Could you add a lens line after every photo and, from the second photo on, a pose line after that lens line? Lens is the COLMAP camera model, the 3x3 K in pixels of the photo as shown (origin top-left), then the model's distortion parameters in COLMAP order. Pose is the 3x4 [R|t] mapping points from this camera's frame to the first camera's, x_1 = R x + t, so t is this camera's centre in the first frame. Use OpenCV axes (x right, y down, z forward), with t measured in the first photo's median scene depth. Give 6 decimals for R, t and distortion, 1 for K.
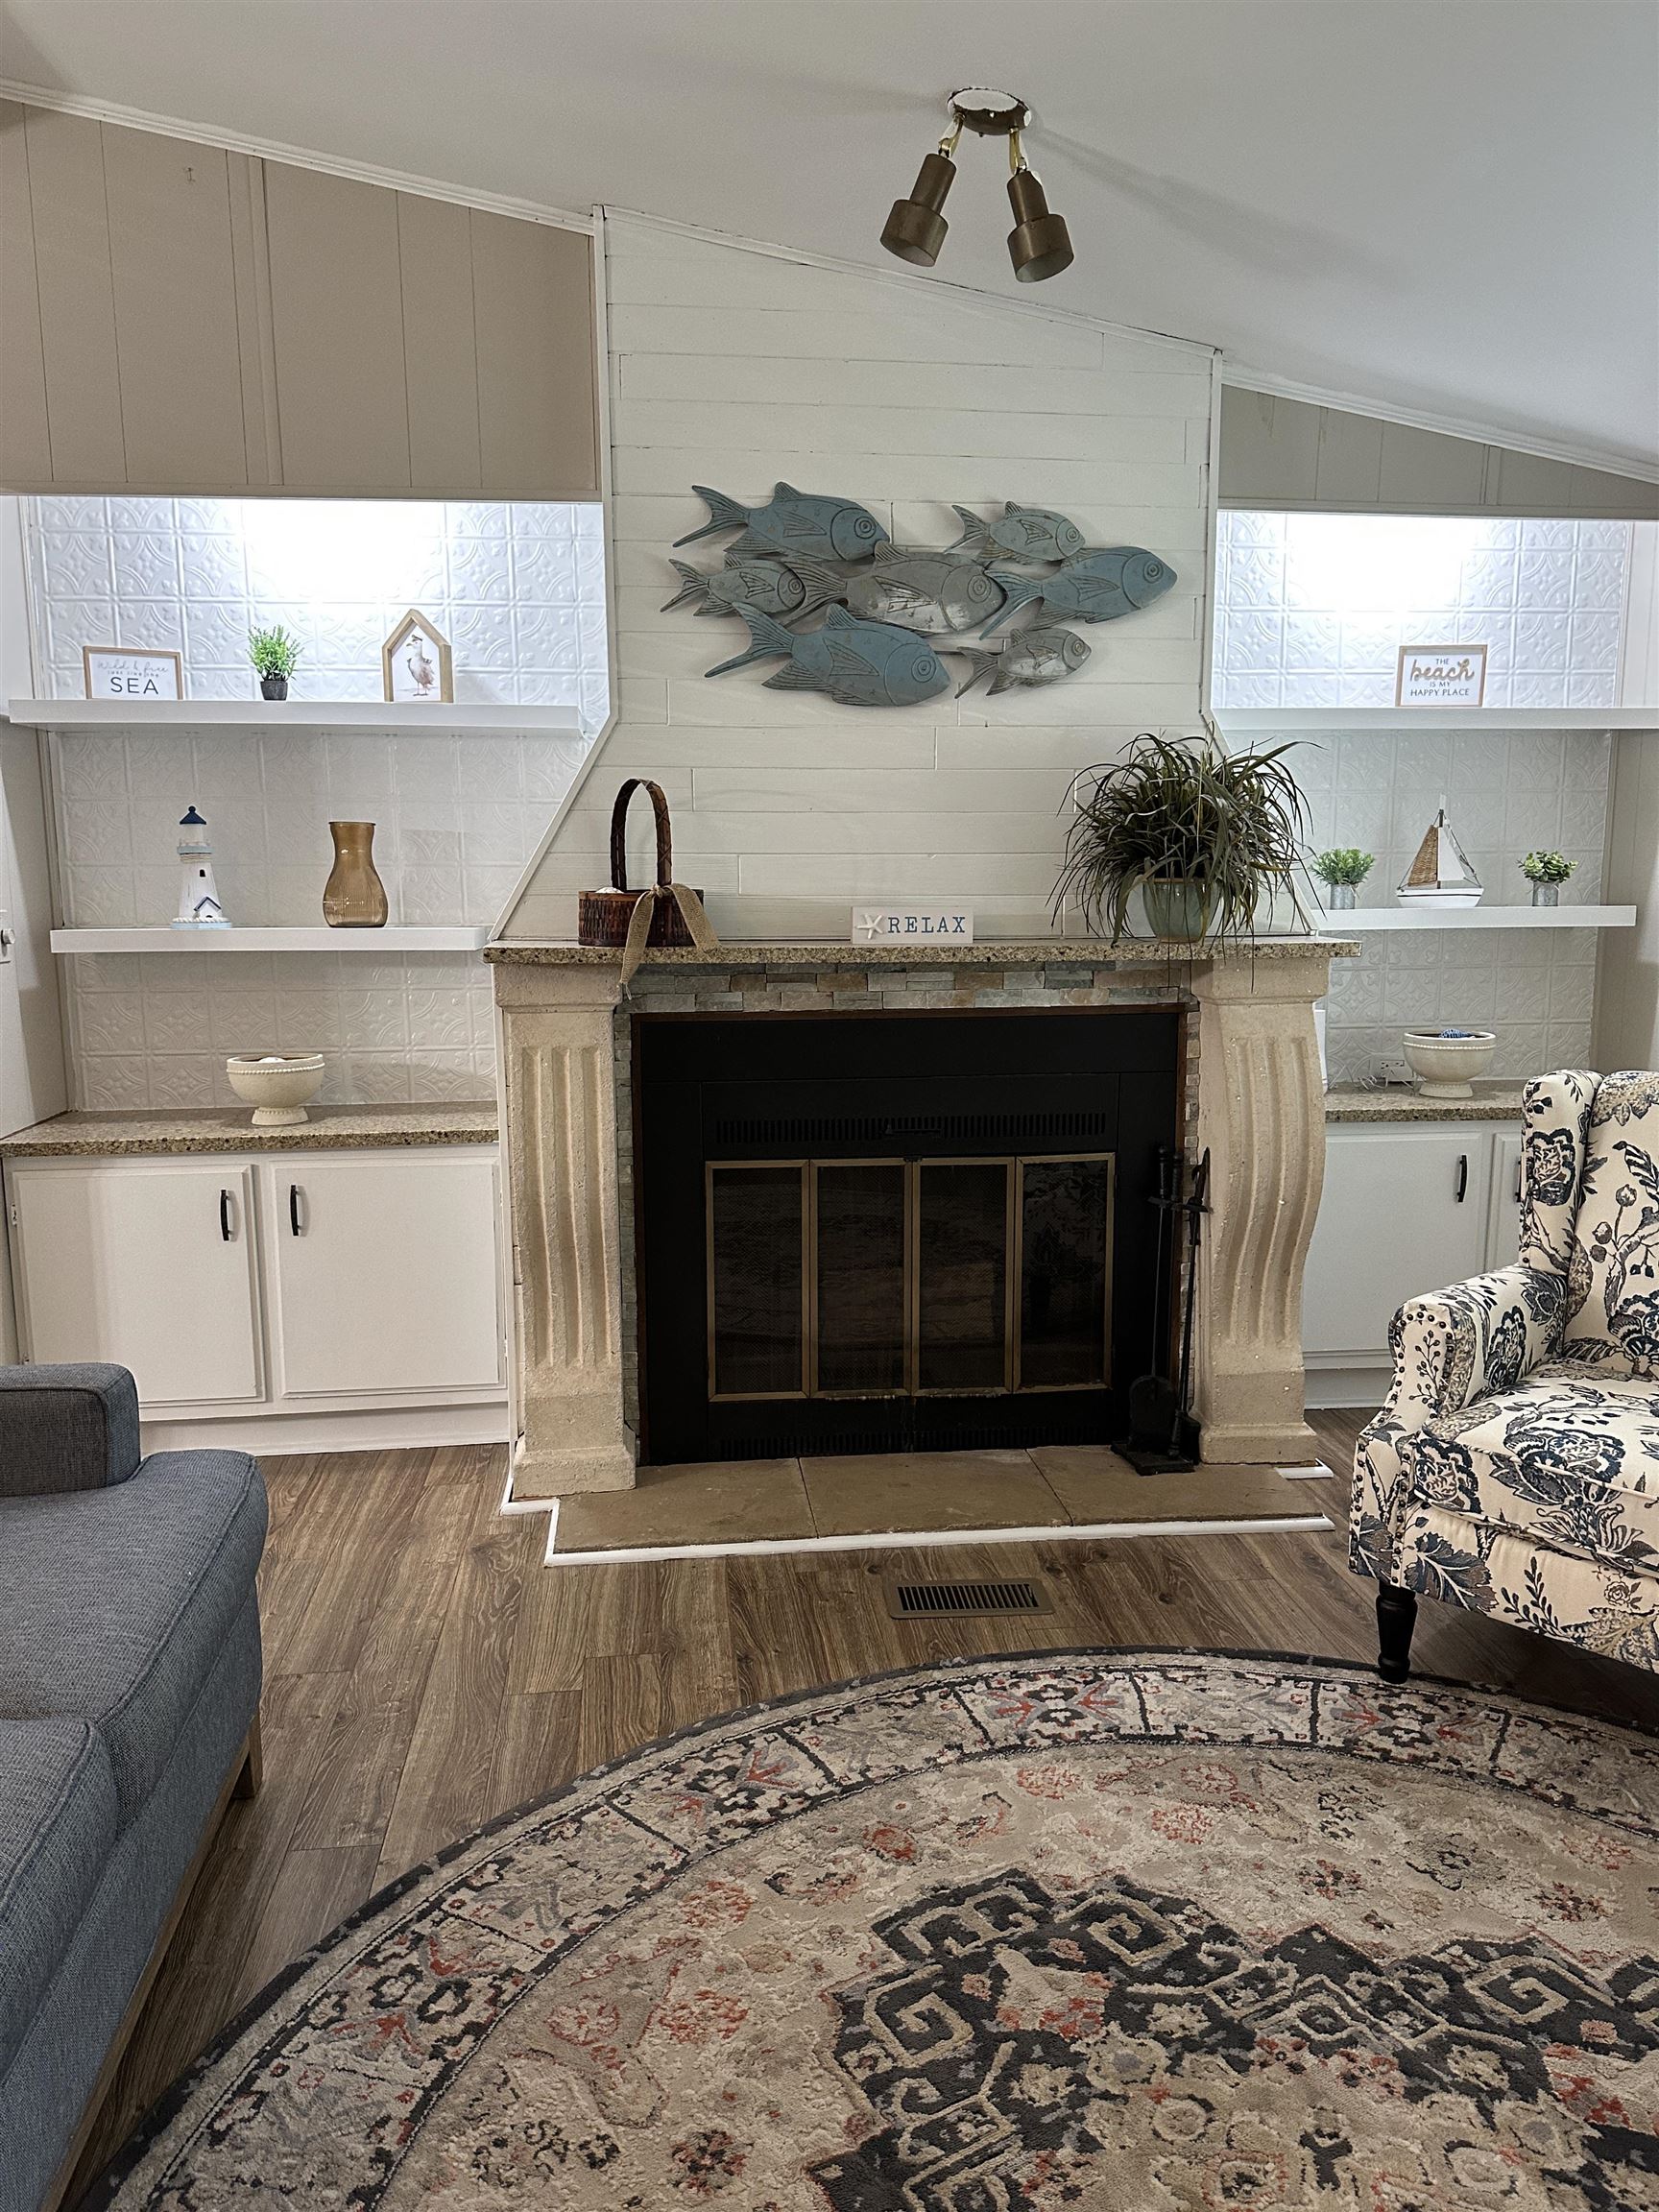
lens RADIAL K [[1557.6, 0, 818.0], [0, 1557.6, 1115.3], [0, 0, 1]] dist [0.025857, -0.042636]
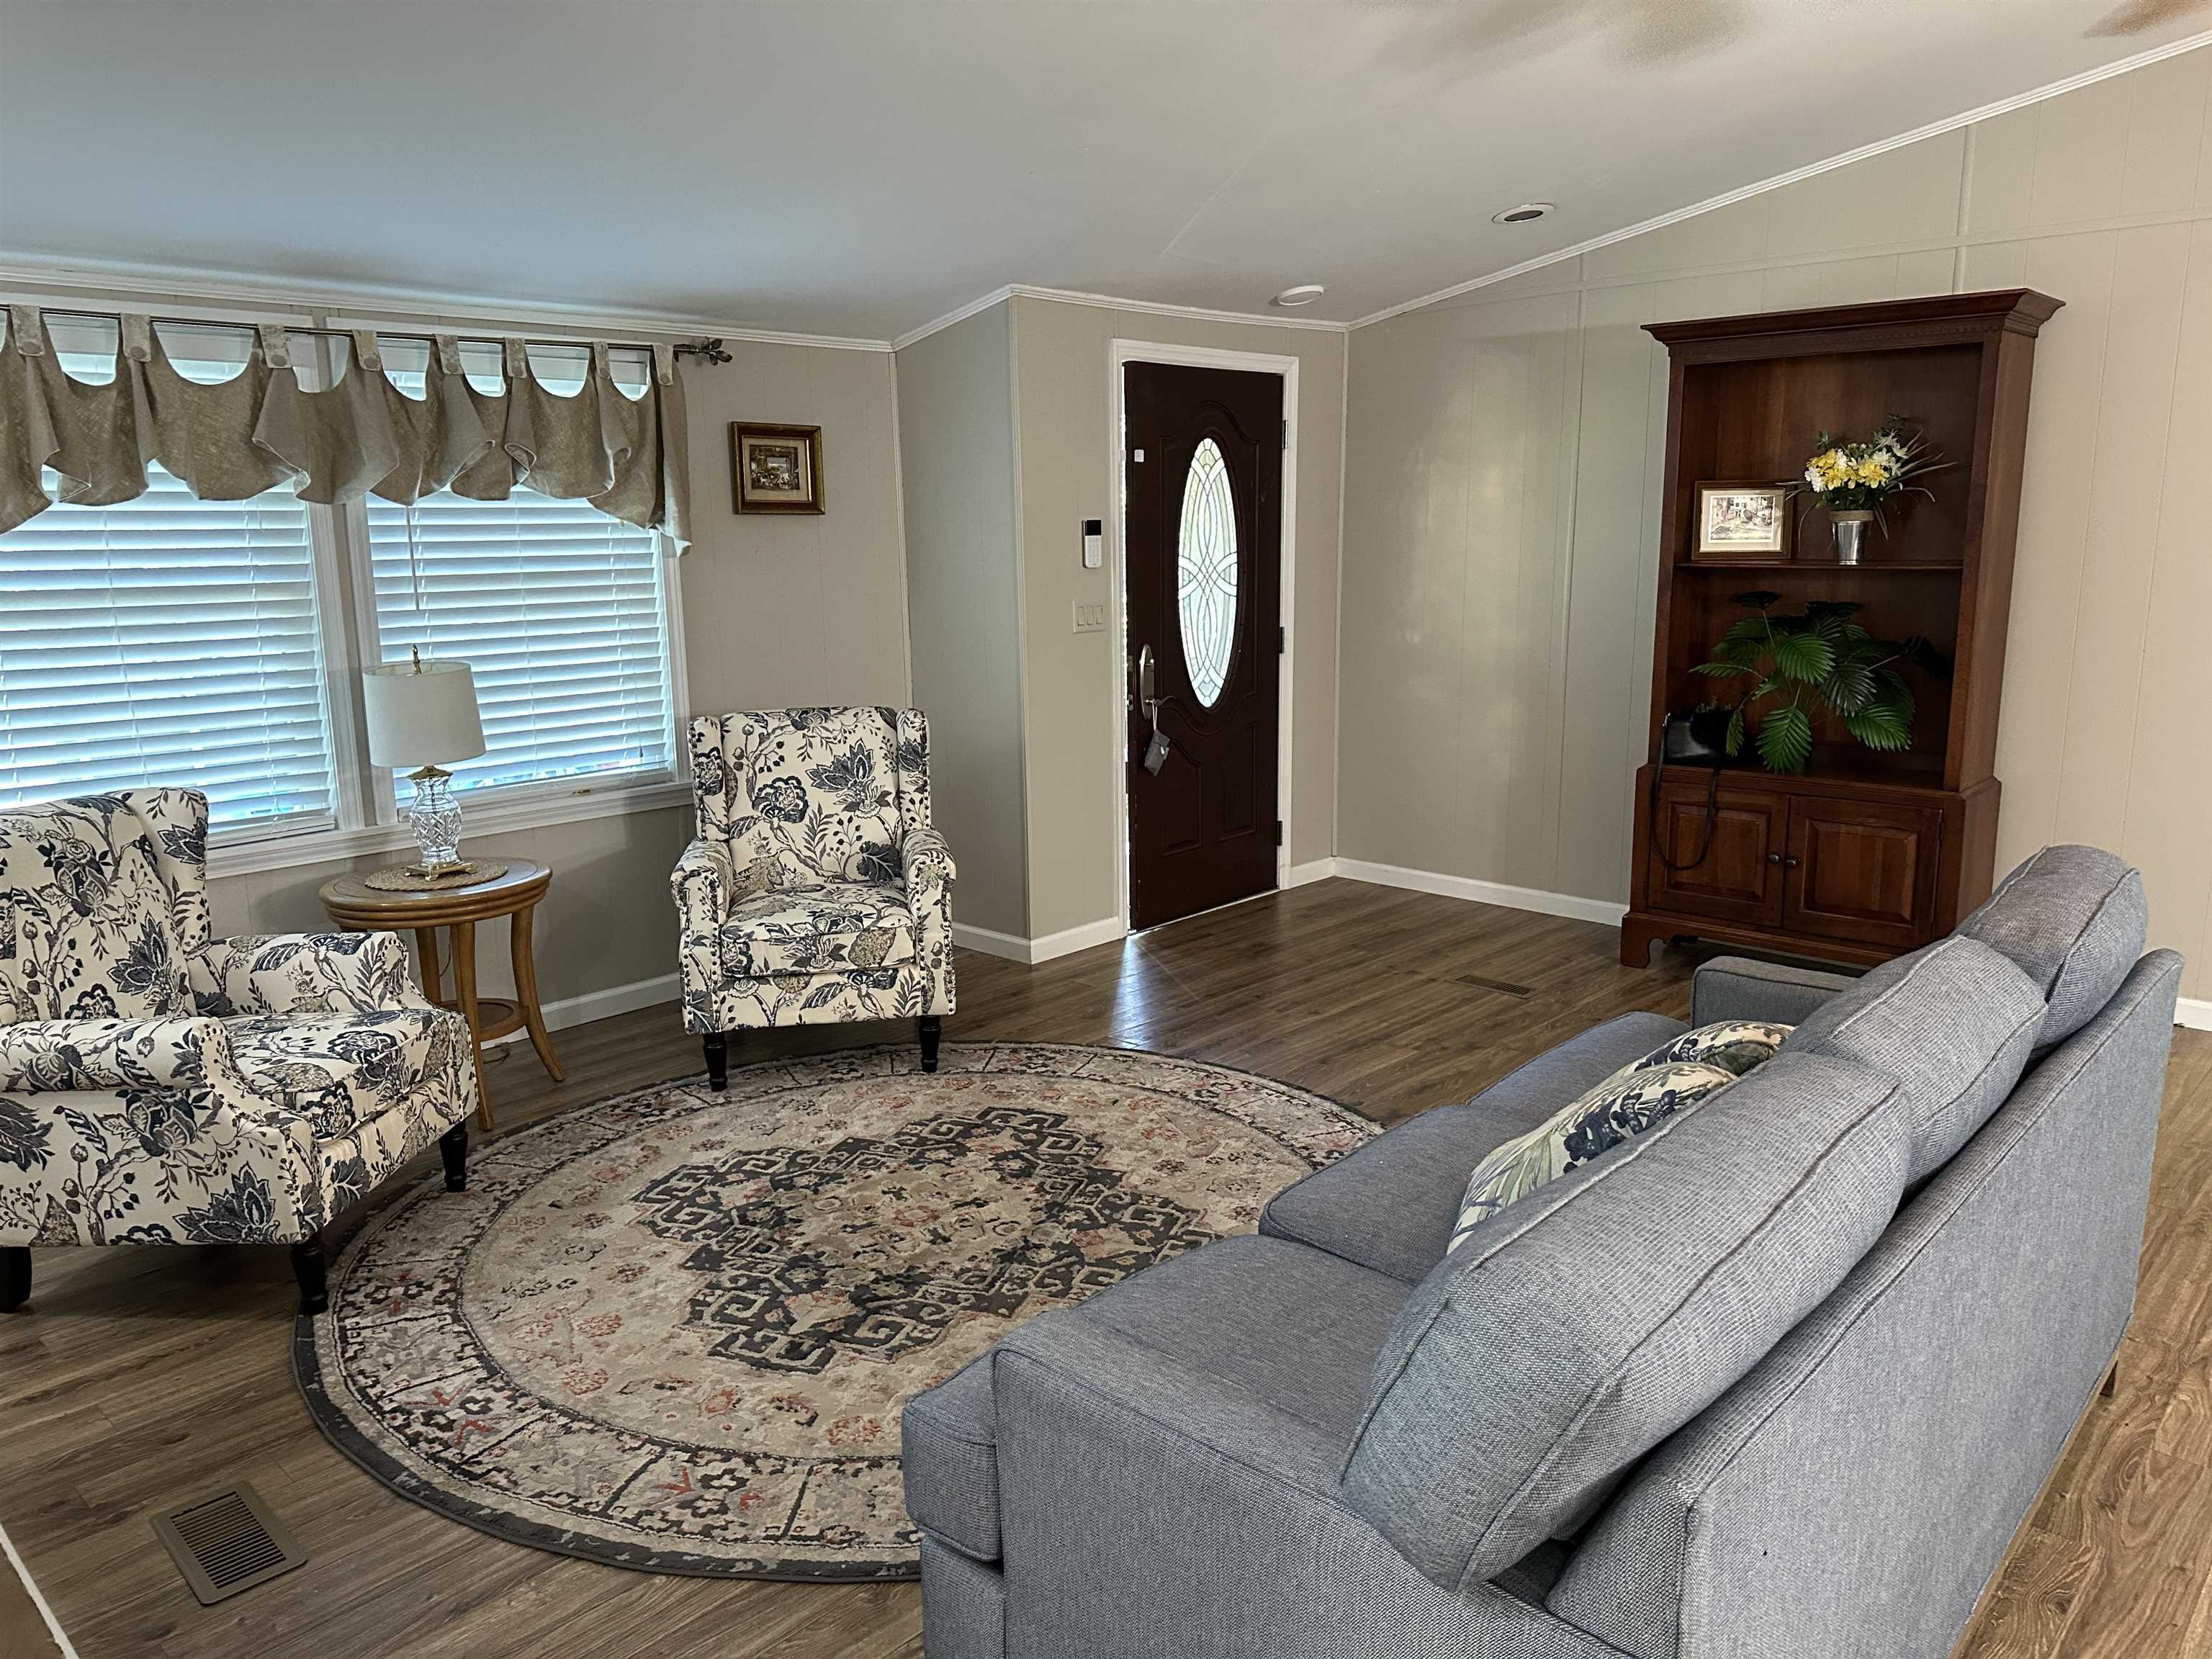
lens RADIAL K [[1542.0, 0, 1132.5], [0, 1542.0, 819.2], [0, 0, 1]] dist [0.117340, -0.146238]
pose [[-0.664585, -0.124105, 0.736834, -0.829866], [0.133626, 0.950474, 0.280612, -0.235808], [-0.735167, 0.284950, -0.615088, 1.098459]]
